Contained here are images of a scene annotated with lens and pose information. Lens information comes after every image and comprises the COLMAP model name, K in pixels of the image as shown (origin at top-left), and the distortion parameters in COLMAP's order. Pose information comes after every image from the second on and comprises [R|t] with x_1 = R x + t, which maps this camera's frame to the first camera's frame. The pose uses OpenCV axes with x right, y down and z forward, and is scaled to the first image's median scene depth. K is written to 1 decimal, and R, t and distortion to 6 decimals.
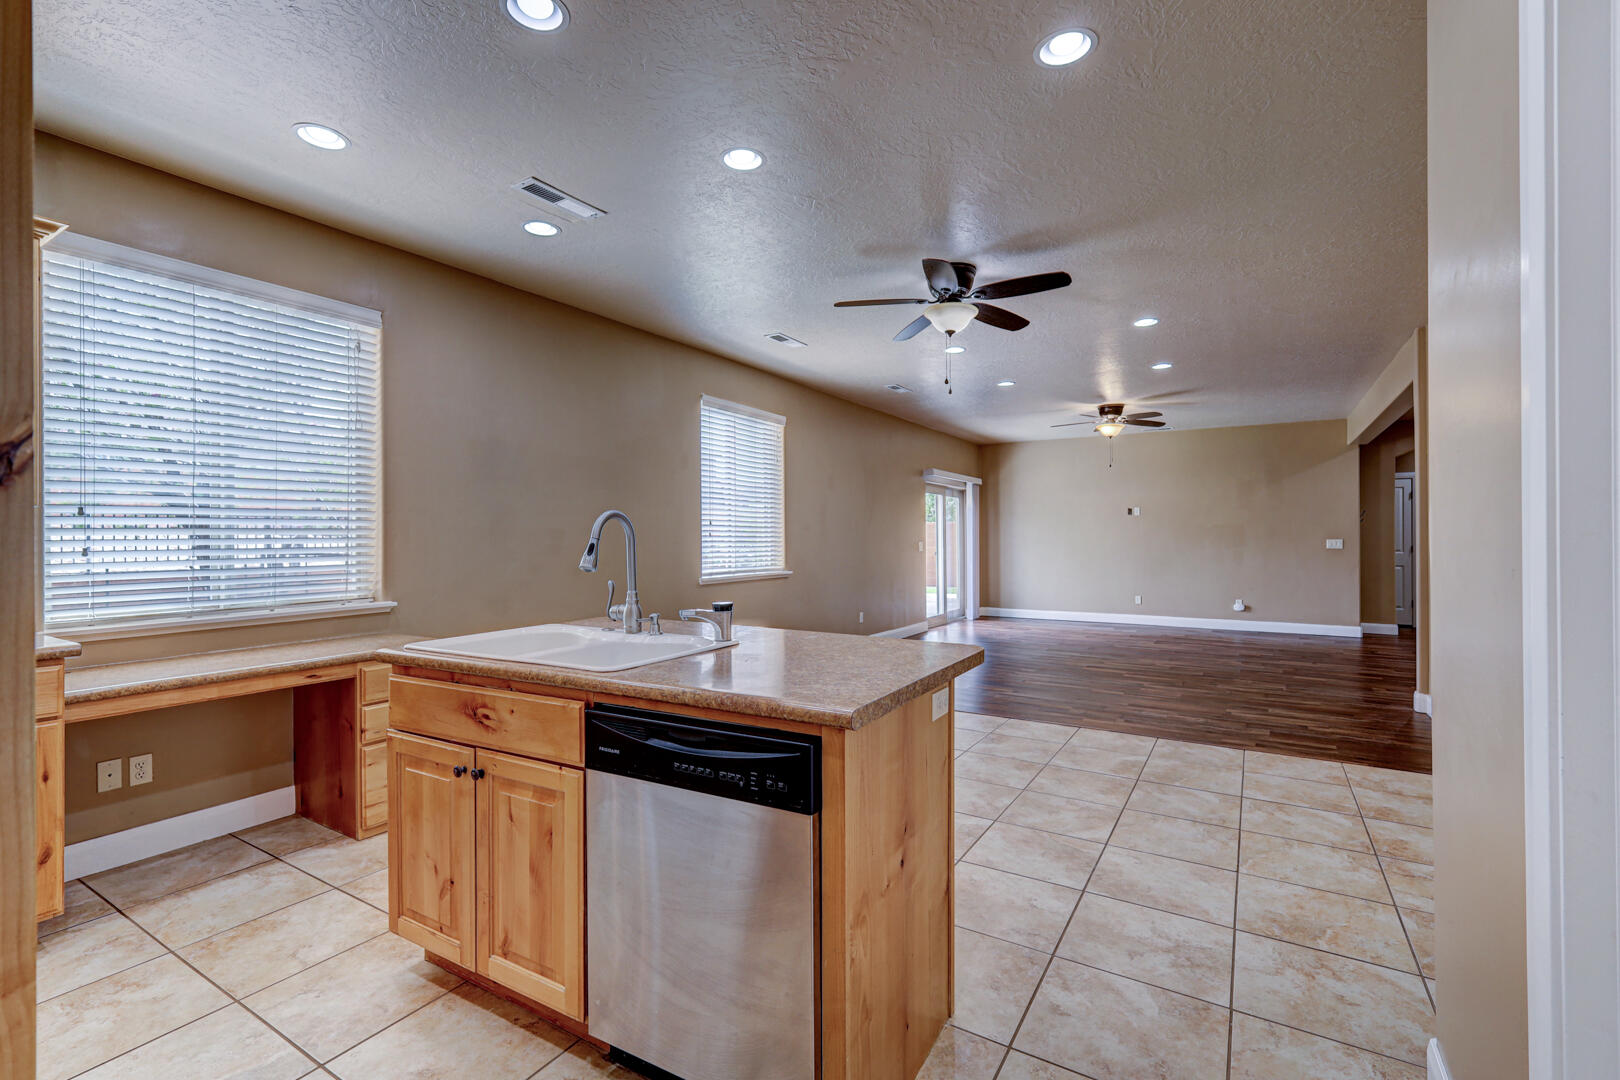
lens RADIAL K [[719.9, 0, 808.1], [0, 719.9, 535.0], [0, 0, 1]] dist [0.010194, -0.000024]
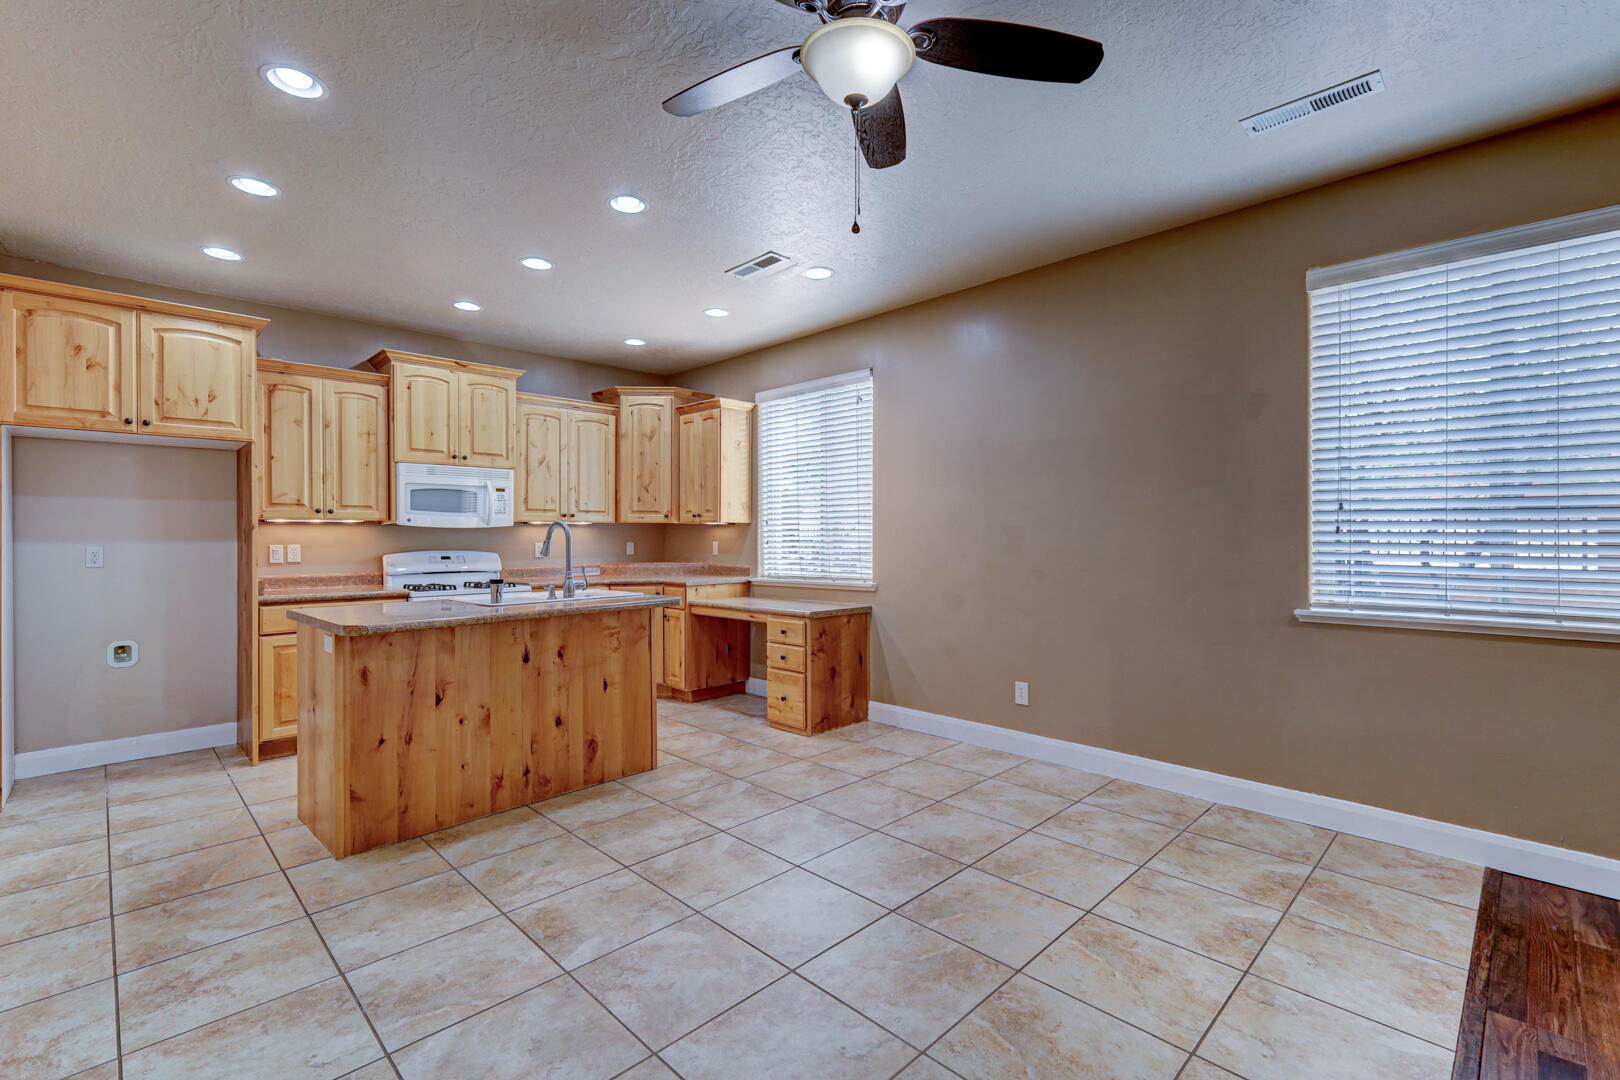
lens RADIAL K [[719.9, 0, 808.1], [0, 719.9, 535.0], [0, 0, 1]] dist [0.010194, -0.000024]
pose [[-0.235417, 0.002806, -0.971890, 0.941689], [0.006123, 0.999980, 0.001404, -0.000477], [0.971875, -0.005620, -0.235430, 1.528256]]
